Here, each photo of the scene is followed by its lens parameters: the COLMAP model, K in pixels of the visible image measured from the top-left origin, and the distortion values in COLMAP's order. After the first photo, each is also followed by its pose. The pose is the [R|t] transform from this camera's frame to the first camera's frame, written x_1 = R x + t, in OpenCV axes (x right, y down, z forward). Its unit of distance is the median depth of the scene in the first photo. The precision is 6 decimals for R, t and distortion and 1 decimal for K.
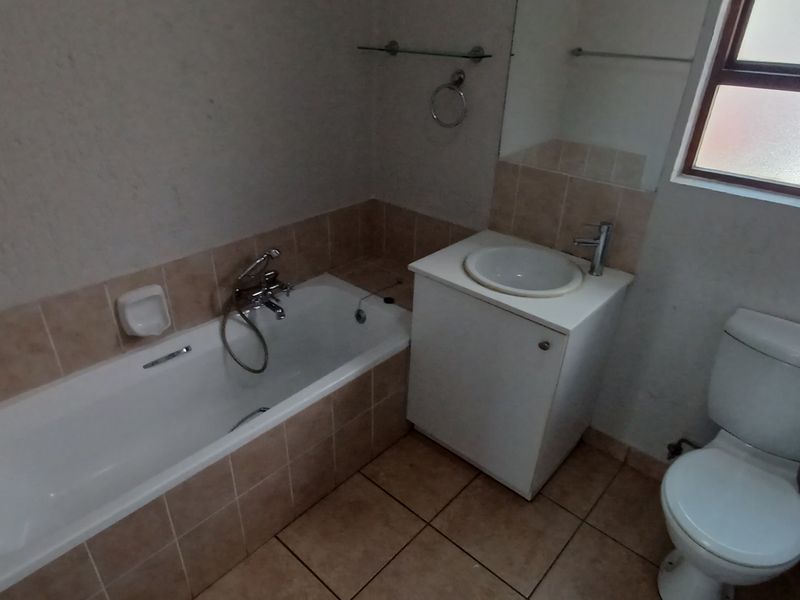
lens RADIAL K [[528.1, 0, 400.0], [0, 528.1, 300.0], [0, 0, 1]] dist [-0.038678, 0.054751]
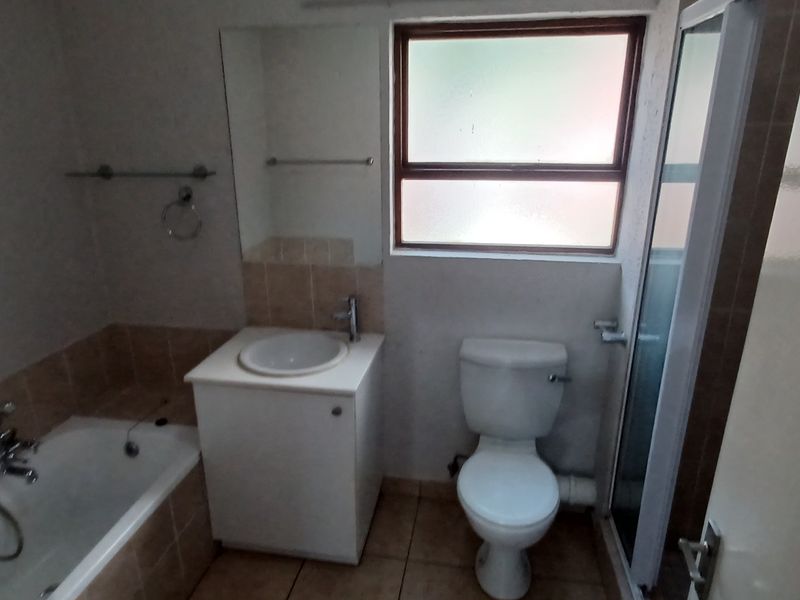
lens RADIAL K [[528.1, 0, 400.0], [0, 528.1, 300.0], [0, 0, 1]] dist [-0.038678, 0.054751]
pose [[0.845666, -0.196001, 0.496419, -0.092226], [0.282657, 0.953450, -0.105066, 0.012828], [-0.452718, 0.229167, 0.861701, -0.057529]]
